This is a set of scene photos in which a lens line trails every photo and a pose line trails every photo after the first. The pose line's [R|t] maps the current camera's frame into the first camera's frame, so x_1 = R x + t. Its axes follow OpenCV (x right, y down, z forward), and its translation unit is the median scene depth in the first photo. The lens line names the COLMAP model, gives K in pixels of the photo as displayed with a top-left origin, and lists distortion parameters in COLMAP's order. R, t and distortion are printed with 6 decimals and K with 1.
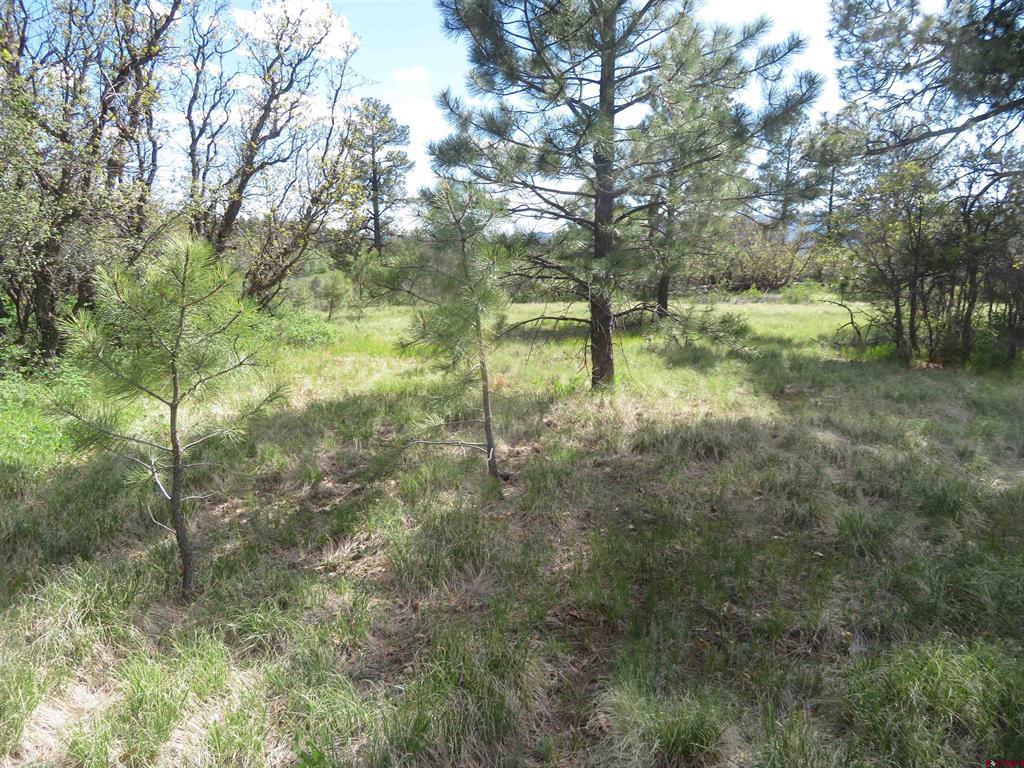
lens RADIAL K [[725.8, 0, 512.0], [0, 725.8, 384.5], [0, 0, 1]] dist [0.000523, 0.000530]
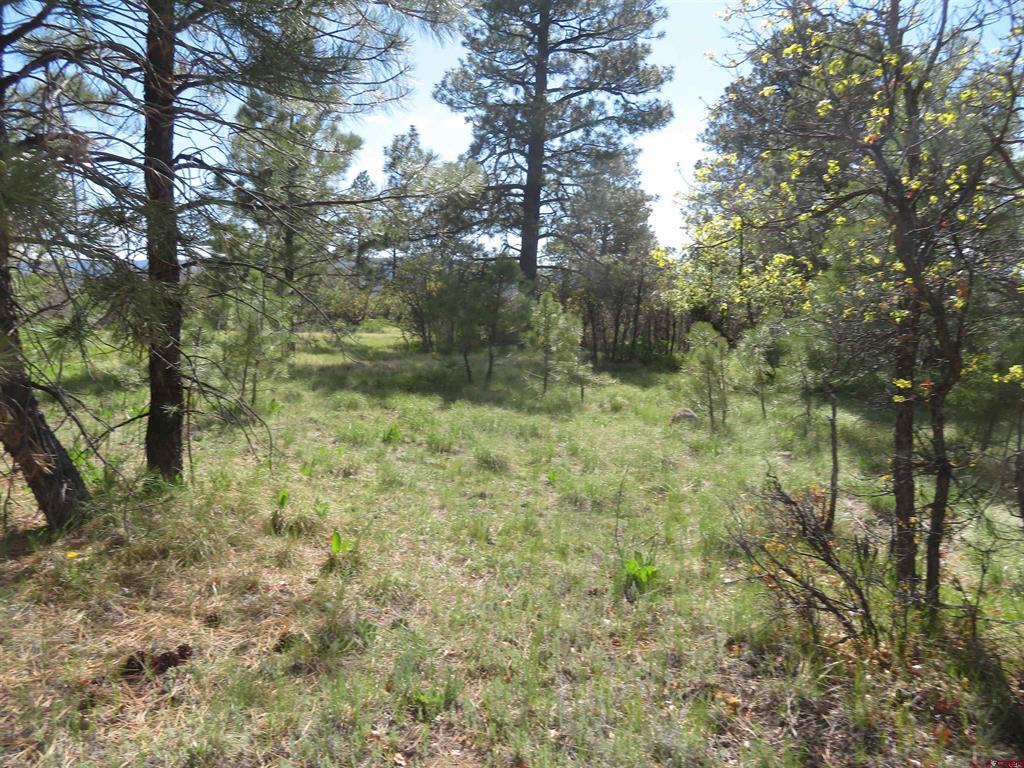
lens RADIAL K [[725.8, 0, 512.0], [0, 725.8, 382.9], [0, 0, 1]] dist [0.000523, 0.000530]
pose [[0.845069, -0.023635, 0.534134, -0.107212], [0.051861, 0.997935, -0.037895, 0.043008], [-0.532135, 0.059724, 0.844550, -0.262205]]
